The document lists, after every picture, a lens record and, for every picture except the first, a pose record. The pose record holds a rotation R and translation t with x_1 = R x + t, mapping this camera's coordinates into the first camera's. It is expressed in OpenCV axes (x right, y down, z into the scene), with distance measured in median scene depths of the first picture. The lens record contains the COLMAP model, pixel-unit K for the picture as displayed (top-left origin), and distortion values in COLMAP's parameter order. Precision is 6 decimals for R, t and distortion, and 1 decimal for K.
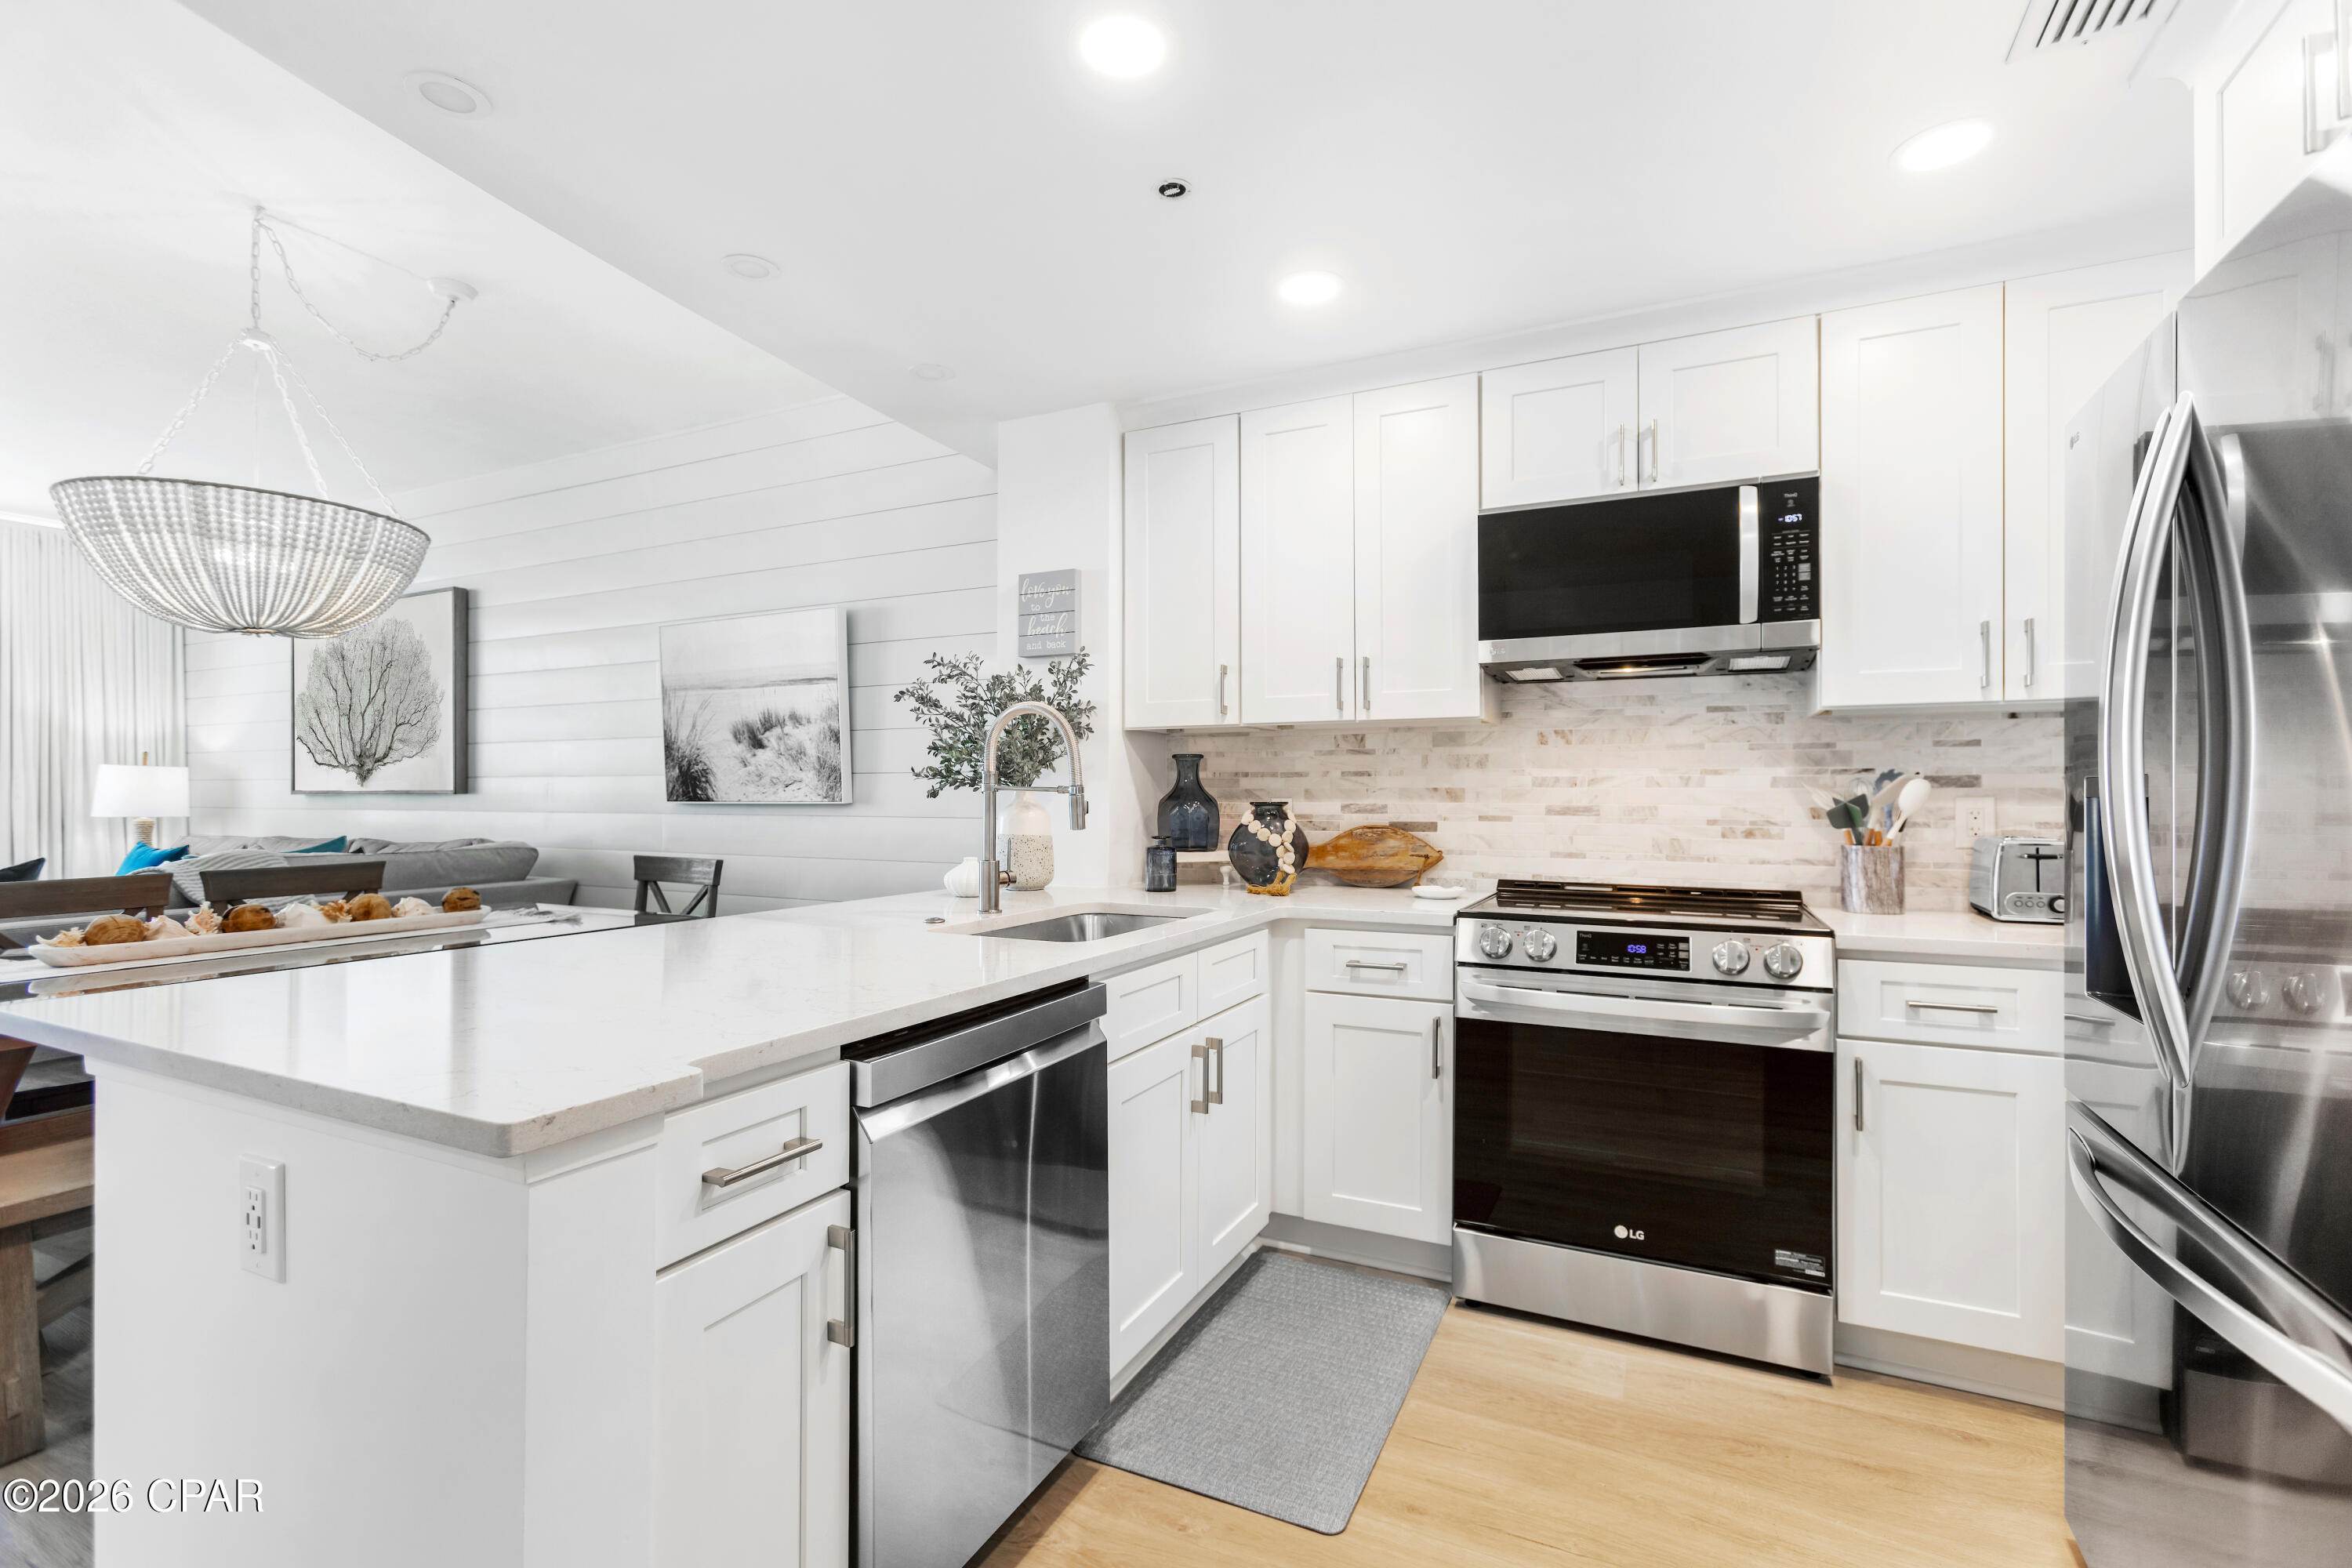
lens RADIAL K [[1063.6, 0, 1176.0], [0, 1063.6, 784.0], [0, 0, 1]] dist [-0.002728, -0.000501]
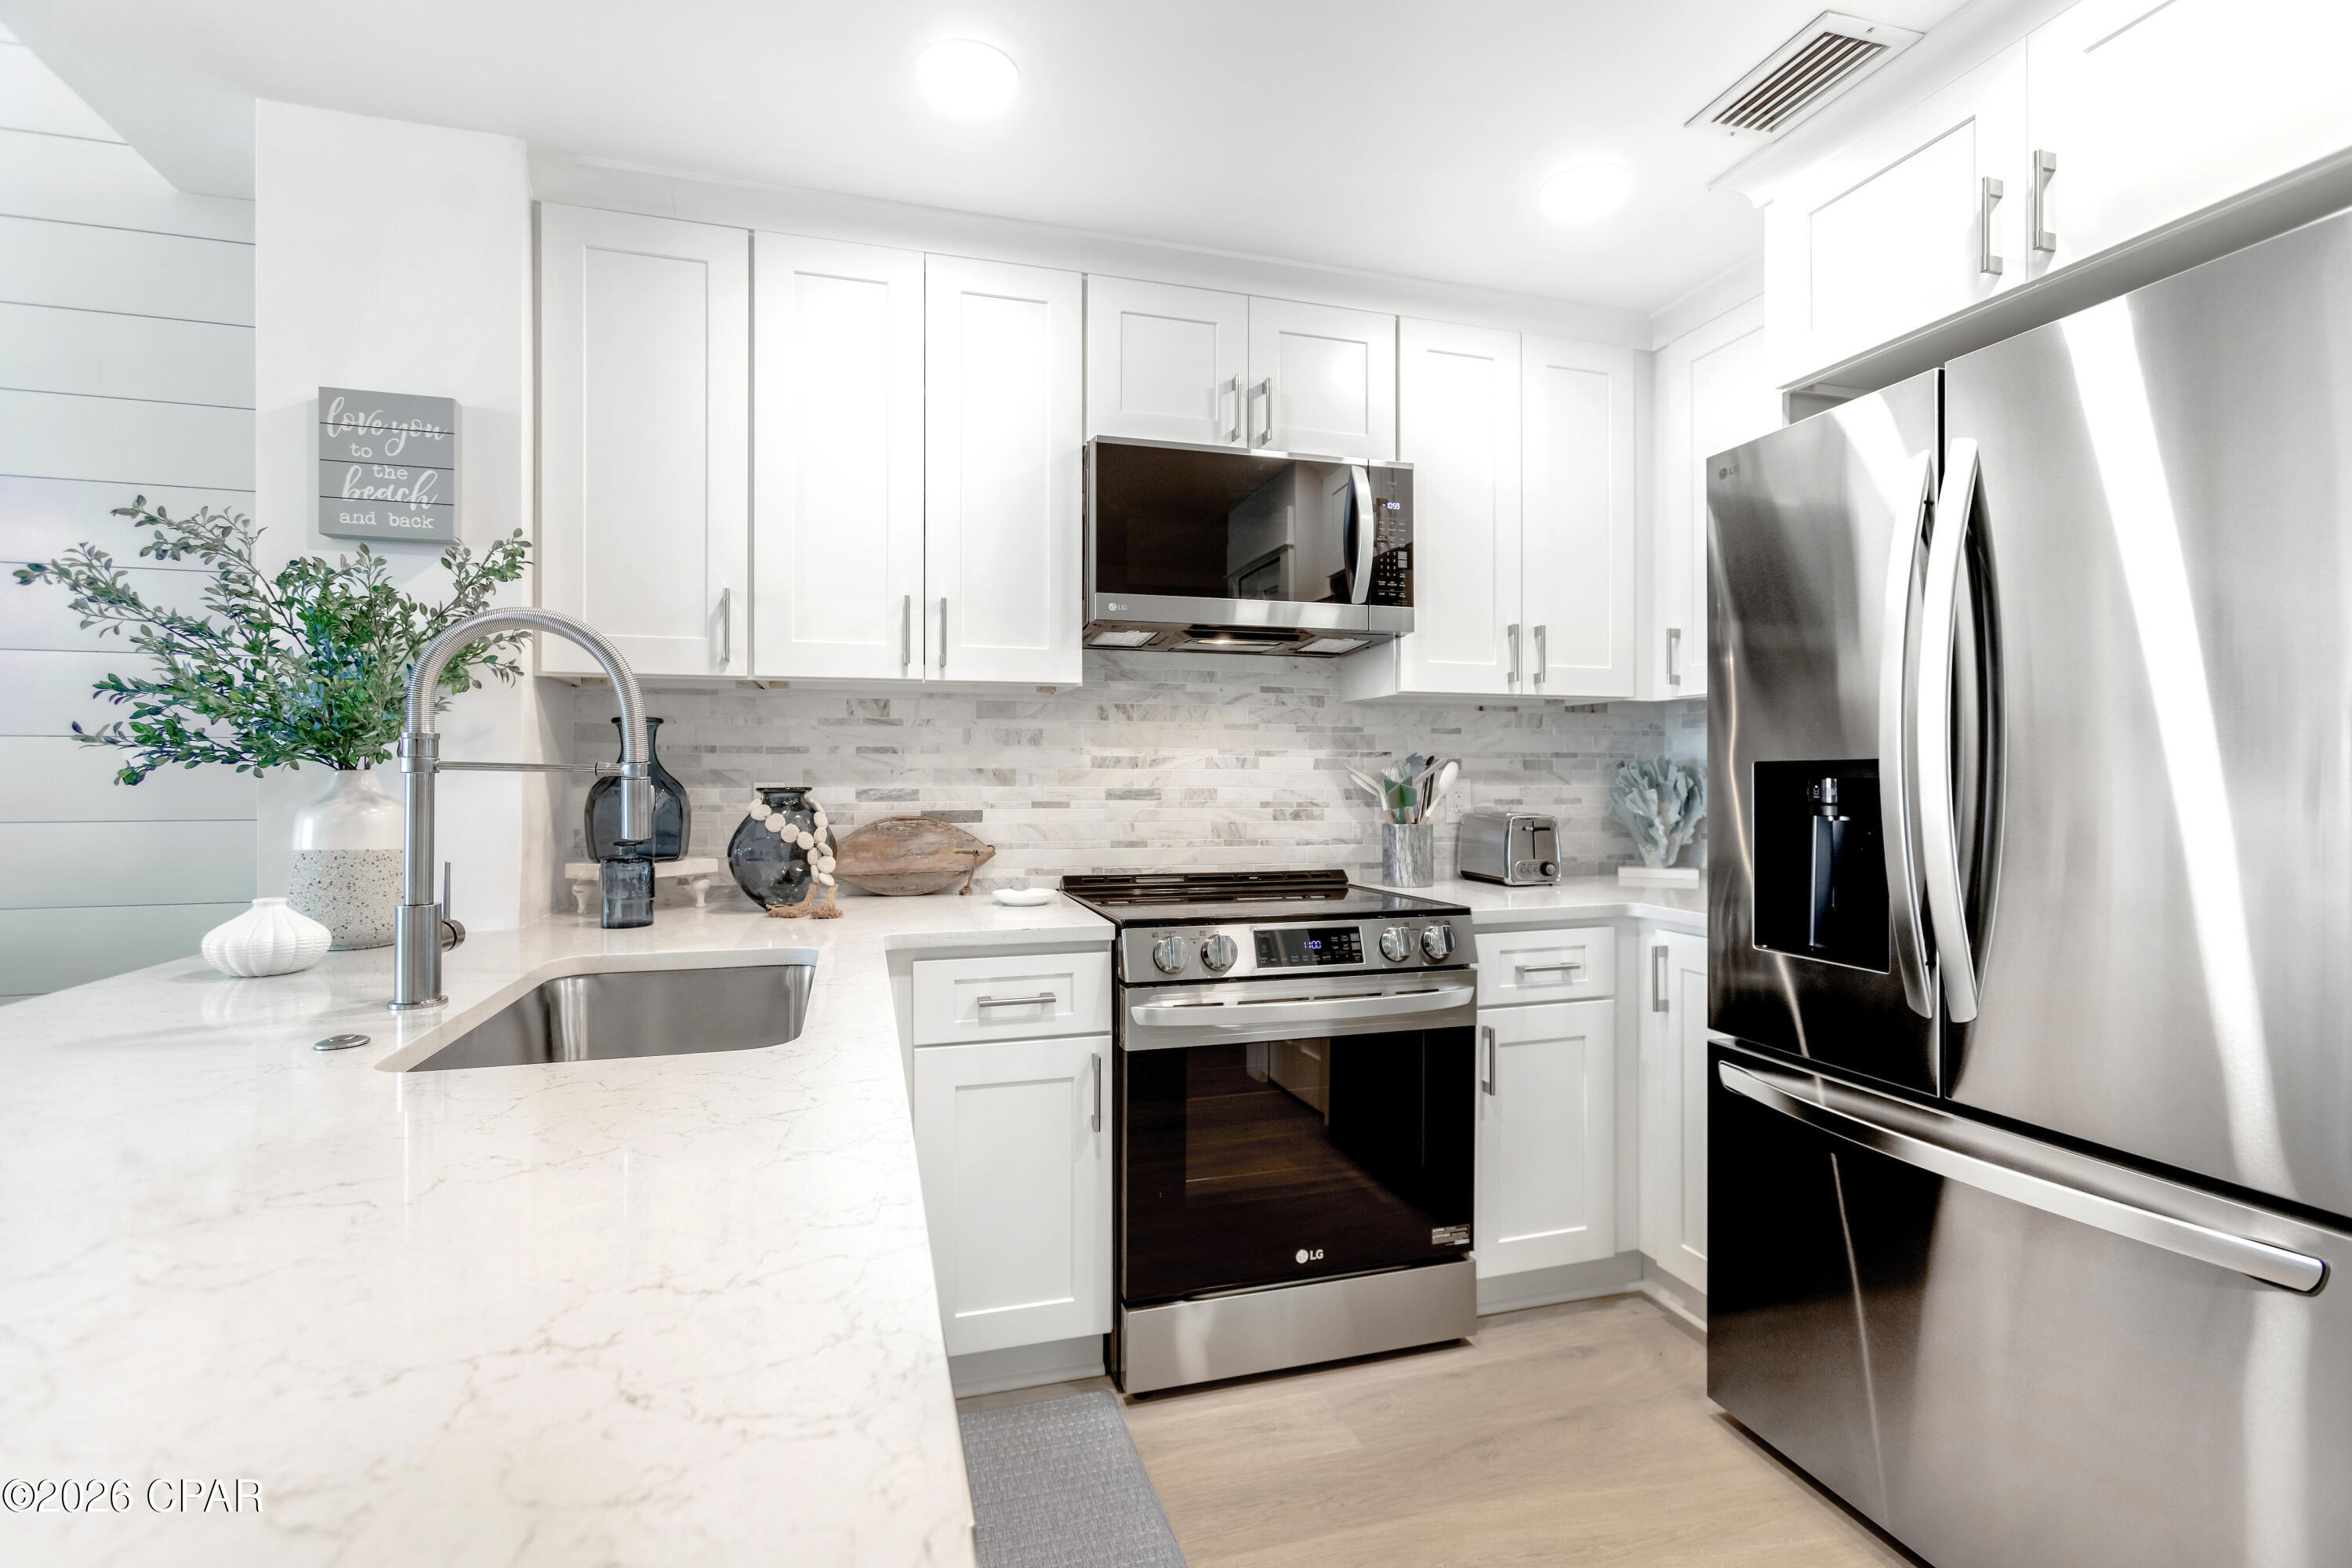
lens RADIAL K [[1061.7, 0, 1180.3], [0, 1061.7, 772.6], [0, 0, 1]] dist [-0.027828, 0.016765]
pose [[0.735926, 0.000905, 0.677062, -0.214794], [-0.005357, 0.999976, 0.004486, 0.002481], [-0.677041, -0.006928, 0.735913, 0.321941]]
